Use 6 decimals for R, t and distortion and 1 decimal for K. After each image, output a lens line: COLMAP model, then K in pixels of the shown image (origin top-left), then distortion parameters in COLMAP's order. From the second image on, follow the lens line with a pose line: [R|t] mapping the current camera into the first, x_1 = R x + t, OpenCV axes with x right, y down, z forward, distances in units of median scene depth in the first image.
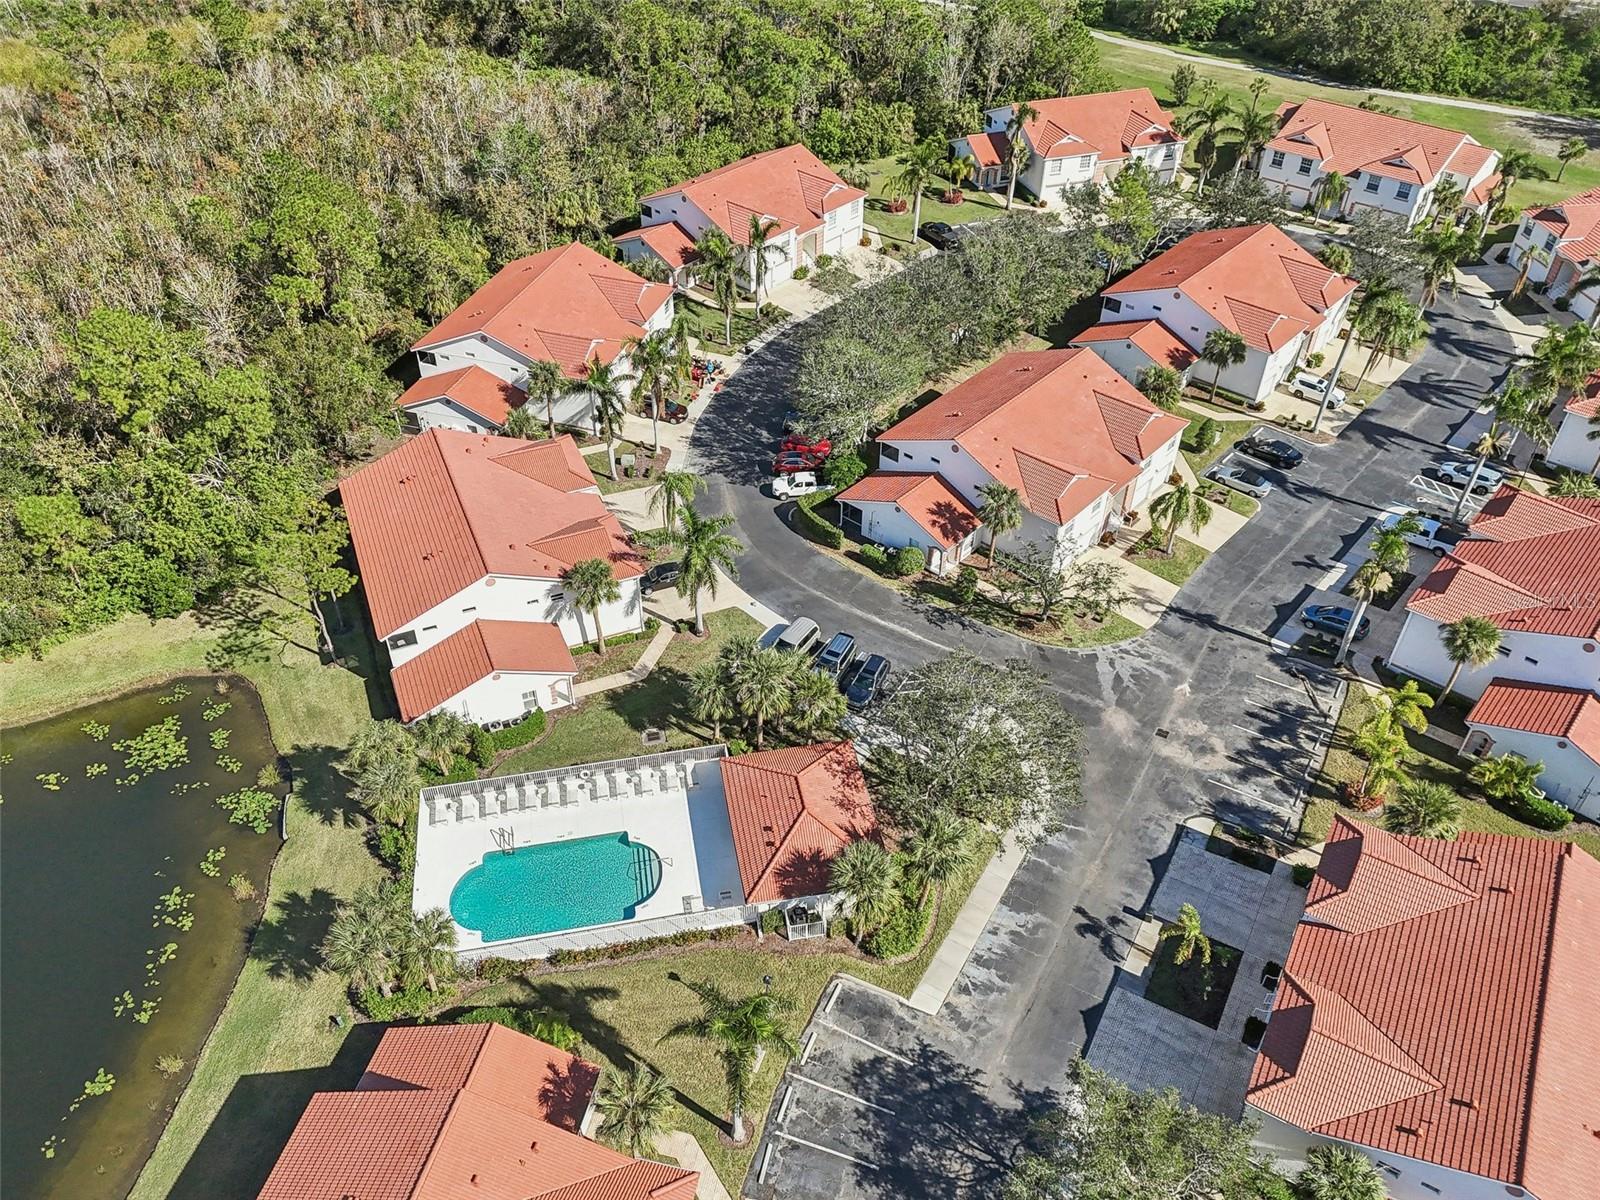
lens RADIAL K [[1191.1, 0, 800.0], [0, 1191.1, 600.0], [0, 0, 1]] dist [0.065992, -0.054951]
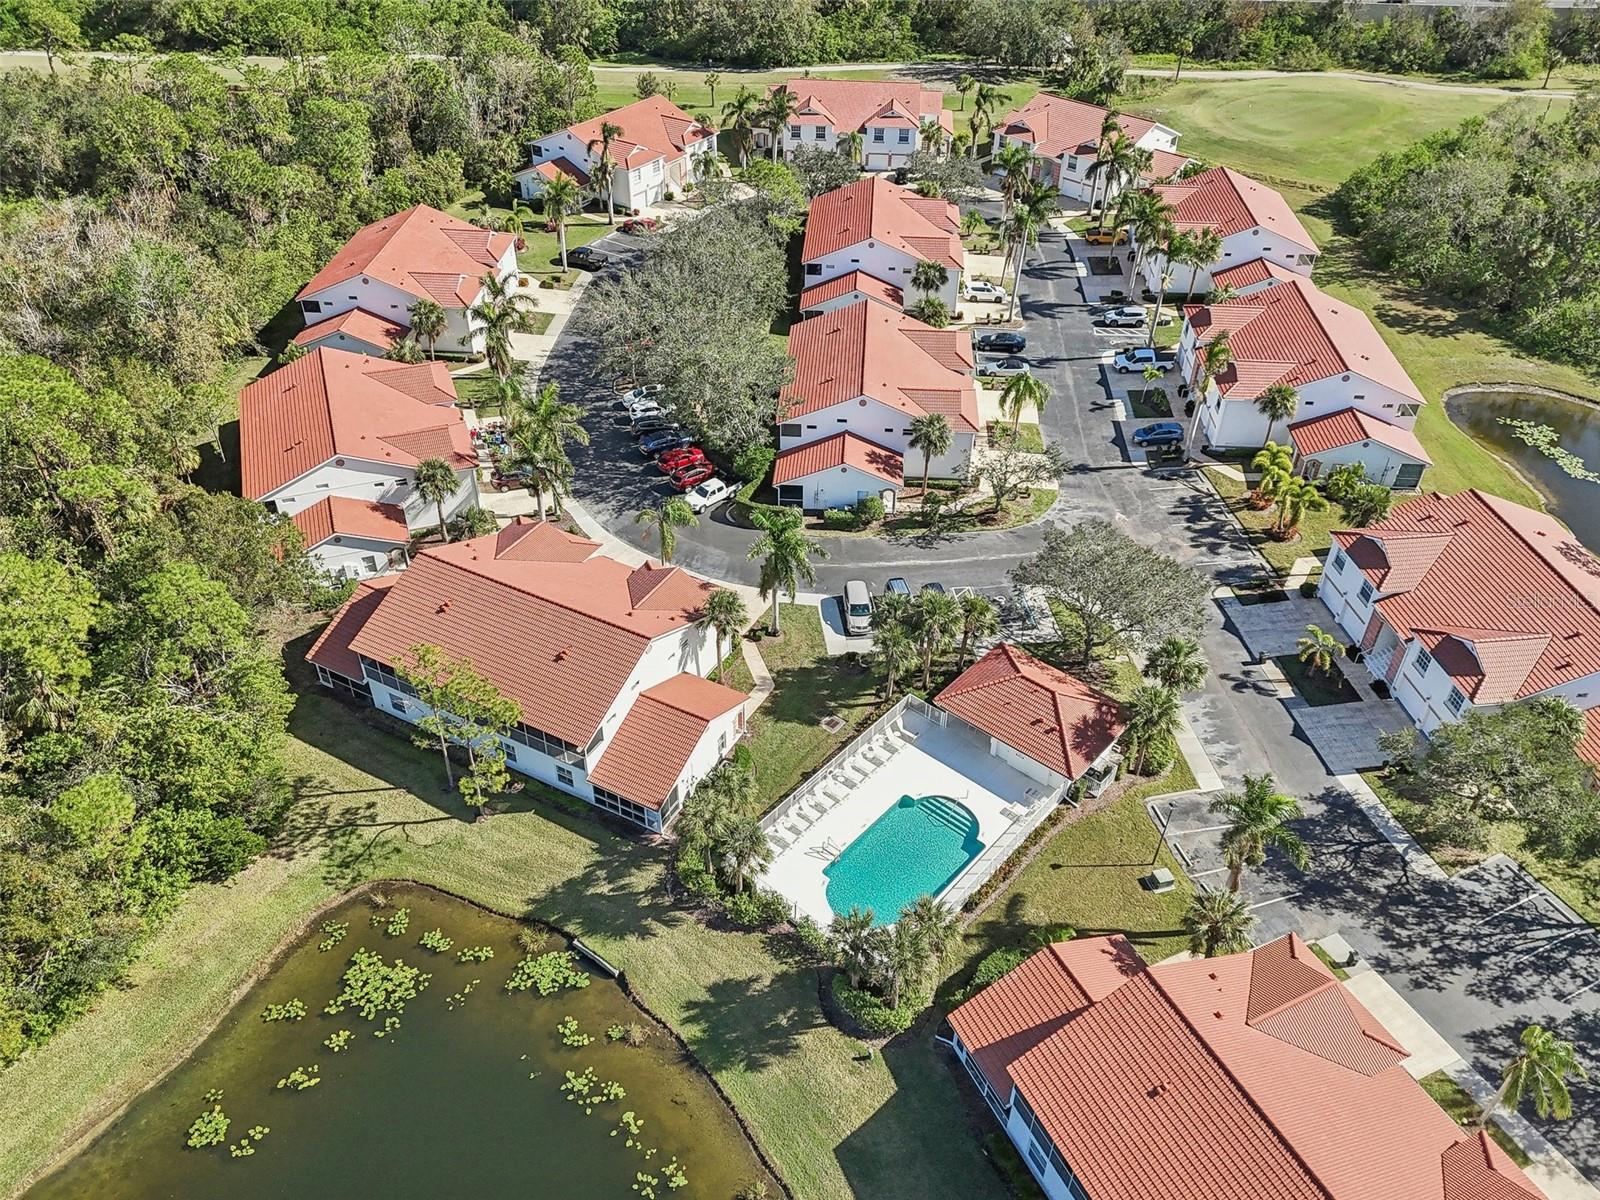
lens RADIAL K [[1191.1, 0, 800.0], [0, 1191.1, 600.0], [0, 0, 1]] dist [0.065992, -0.054951]
pose [[0.791304, -0.377633, 0.480866, -0.571197], [0.388917, 0.917730, 0.080717, -0.076319], [-0.471786, 0.123145, 0.873071, 0.078371]]
